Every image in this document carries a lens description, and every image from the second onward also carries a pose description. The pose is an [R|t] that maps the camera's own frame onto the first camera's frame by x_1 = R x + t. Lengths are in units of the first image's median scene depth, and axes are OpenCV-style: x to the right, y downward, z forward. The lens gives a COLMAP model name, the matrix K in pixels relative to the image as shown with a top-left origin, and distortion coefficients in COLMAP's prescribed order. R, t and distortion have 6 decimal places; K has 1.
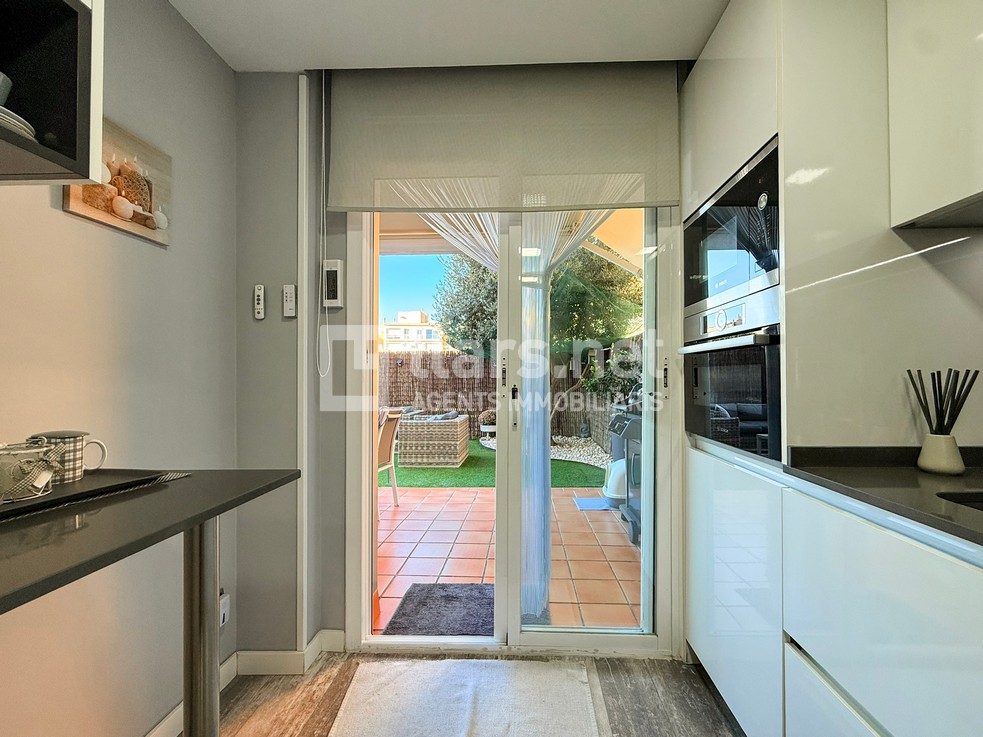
lens RADIAL K [[381.7, 0, 499.9], [0, 381.7, 373.6], [0, 0, 1]] dist [0.003723, 0.000107]
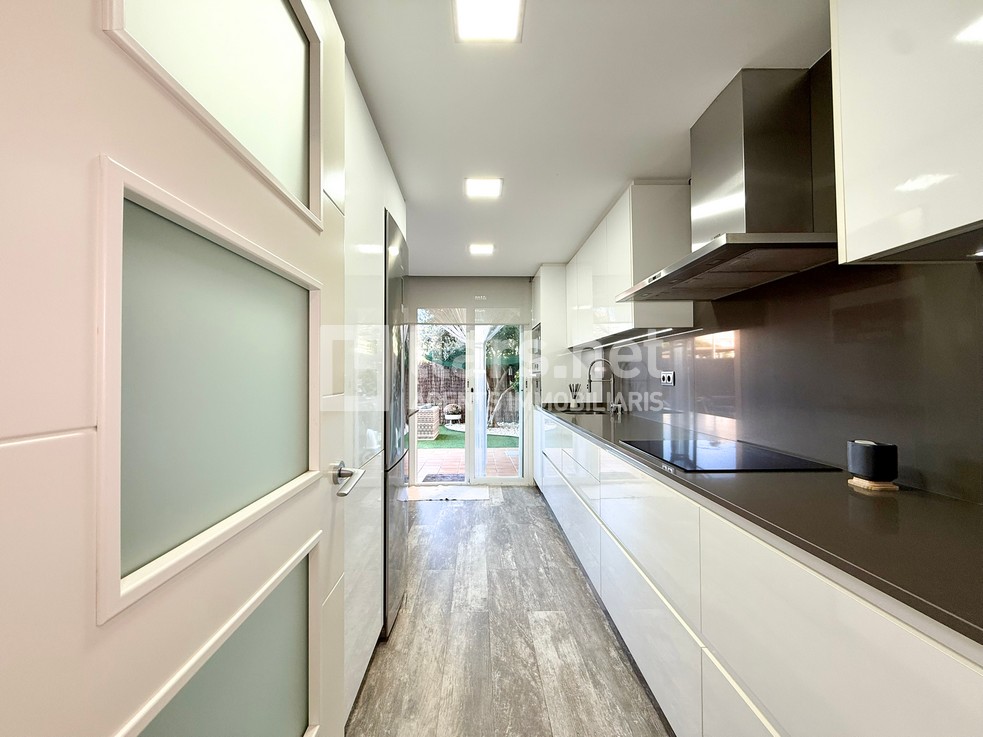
lens RADIAL K [[381.7, 0, 488.2], [0, 381.7, 370.6], [0, 0, 1]] dist [0.003723, 0.000107]
pose [[0.995831, -0.000276, 0.091220, -0.034385], [0.000784, 0.999984, -0.005537, -0.026869], [-0.091217, 0.005585, 0.995815, -0.609238]]
